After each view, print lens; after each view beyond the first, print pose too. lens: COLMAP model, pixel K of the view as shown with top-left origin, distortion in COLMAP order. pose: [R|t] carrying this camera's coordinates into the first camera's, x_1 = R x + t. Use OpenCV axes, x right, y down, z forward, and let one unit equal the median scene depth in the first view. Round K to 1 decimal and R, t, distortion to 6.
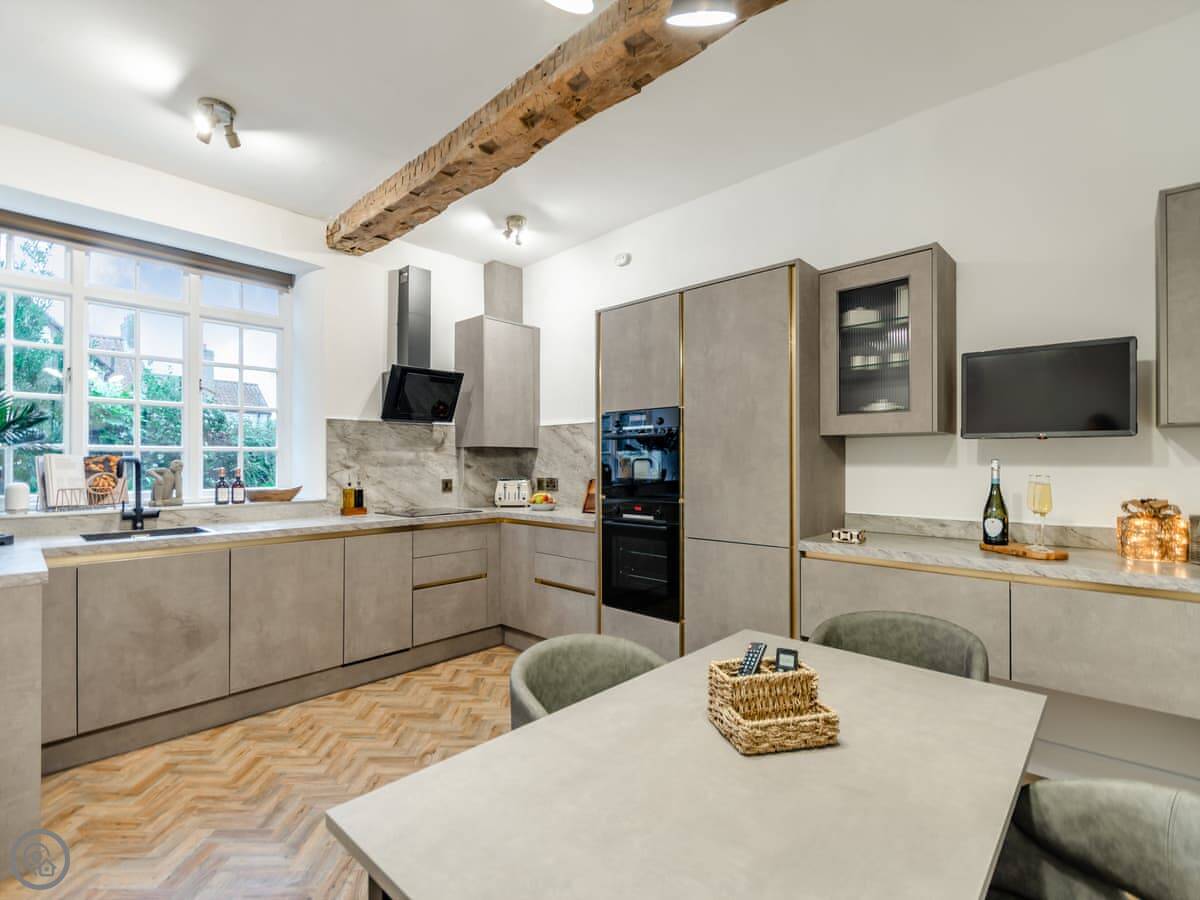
lens RADIAL K [[552.6, 0, 603.1], [0, 552.6, 455.3], [0, 0, 1]] dist [-0.002968, -0.001926]
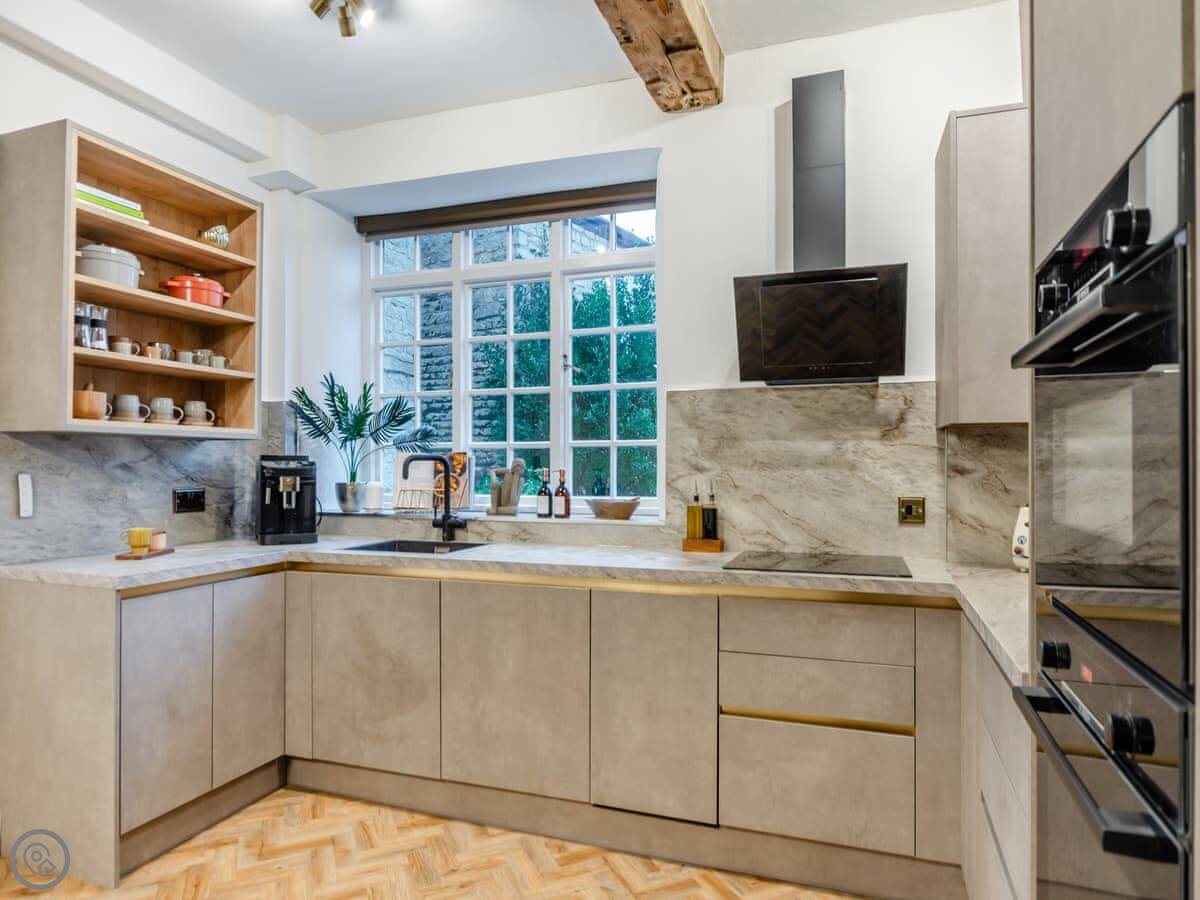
lens RADIAL K [[714.1, 0, 612.2], [0, 714.1, 461.2], [0, 0, 1]] dist [-0.005153, 0.000751]
pose [[0.397162, -0.001871, -0.917747, 0.236089], [0.010460, 0.999942, 0.002488, 0.011486], [0.917689, -0.010588, 0.397158, 0.709963]]
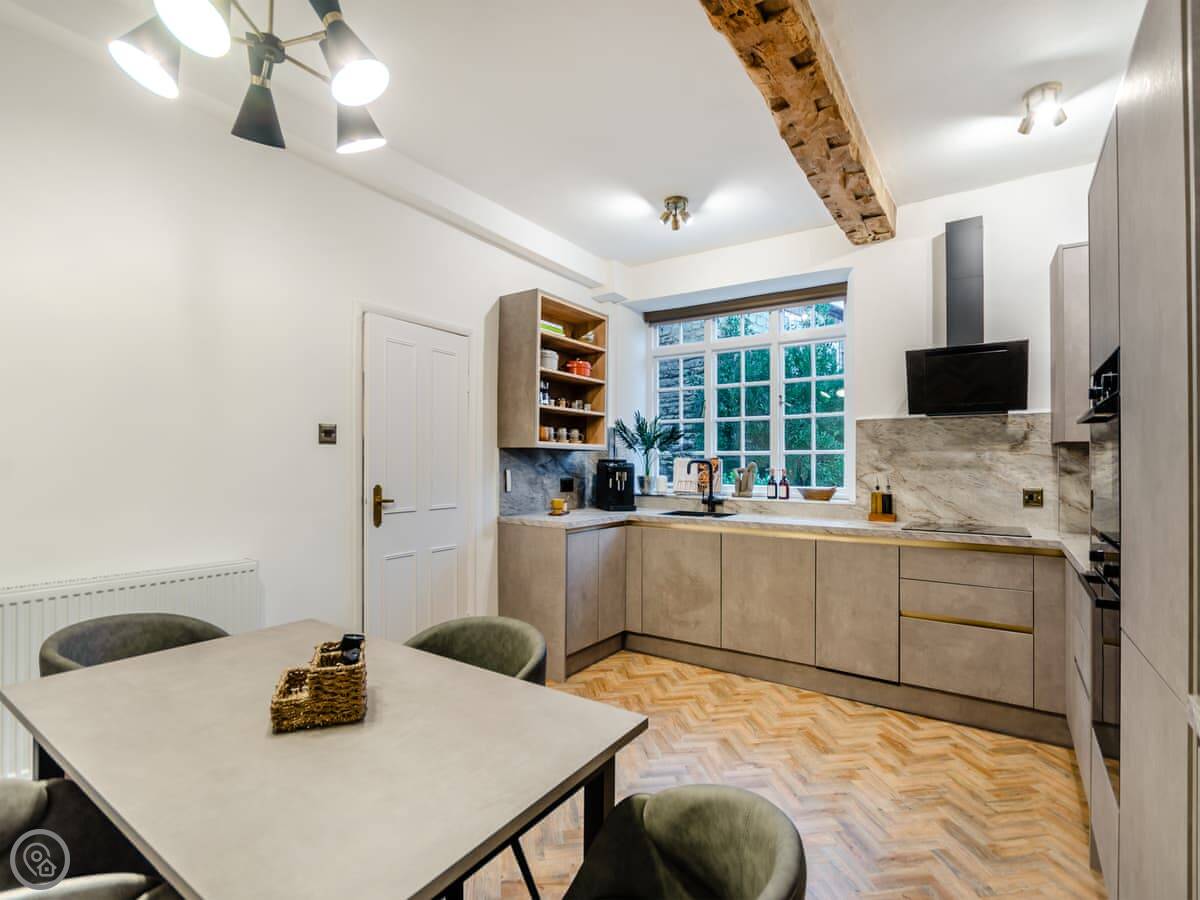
lens RADIAL K [[583.6, 0, 610.4], [0, 583.6, 454.4], [0, 0, 1]] dist [-0.001112, -0.000863]
pose [[0.162764, -0.012269, -0.986589, 0.508914], [0.006469, 0.999914, -0.011367, 0.004892], [0.986644, -0.004533, 0.162830, 0.454257]]
